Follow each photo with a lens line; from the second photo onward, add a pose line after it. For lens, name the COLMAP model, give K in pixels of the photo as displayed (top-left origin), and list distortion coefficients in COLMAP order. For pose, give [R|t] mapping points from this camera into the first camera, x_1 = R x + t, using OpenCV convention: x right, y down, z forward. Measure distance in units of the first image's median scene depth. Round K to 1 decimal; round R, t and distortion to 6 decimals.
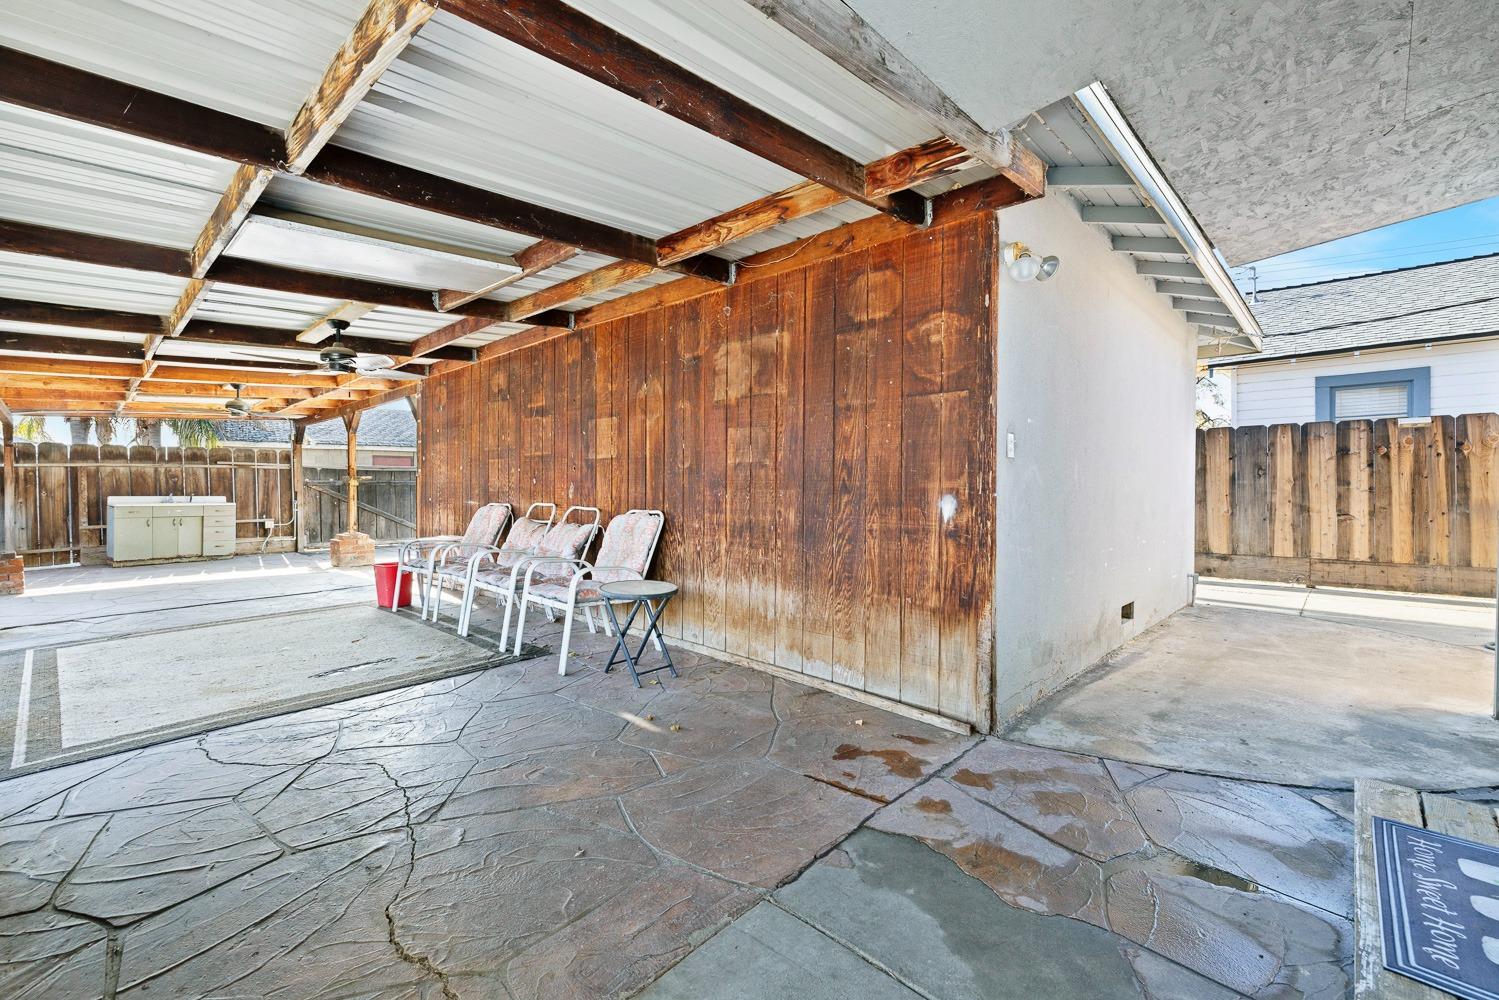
lens RADIAL K [[638.0, 0, 743.0], [0, 638.0, 484.1], [0, 0, 1]] dist [0.001556, 0.000500]
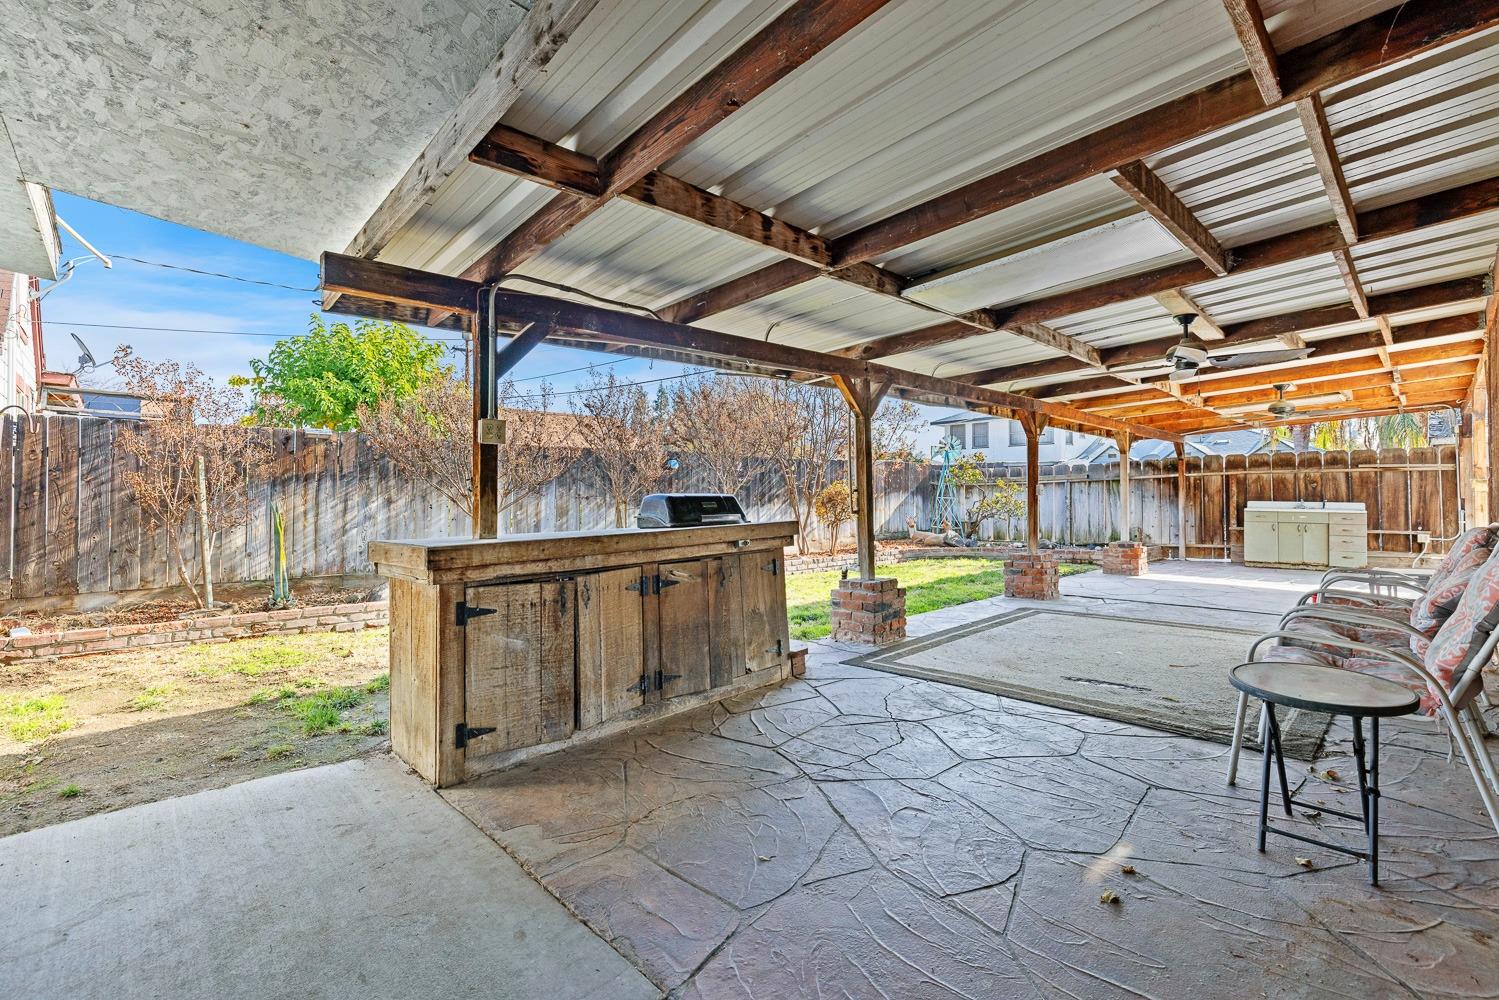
lens RADIAL K [[638.0, 0, 743.0], [0, 638.0, 484.1], [0, 0, 1]] dist [0.001556, 0.000500]
pose [[-0.030891, -0.011563, -0.999456, 0.182249], [0.005741, 0.999915, -0.011746, -0.003238], [0.999506, -0.006101, -0.030822, 0.233375]]
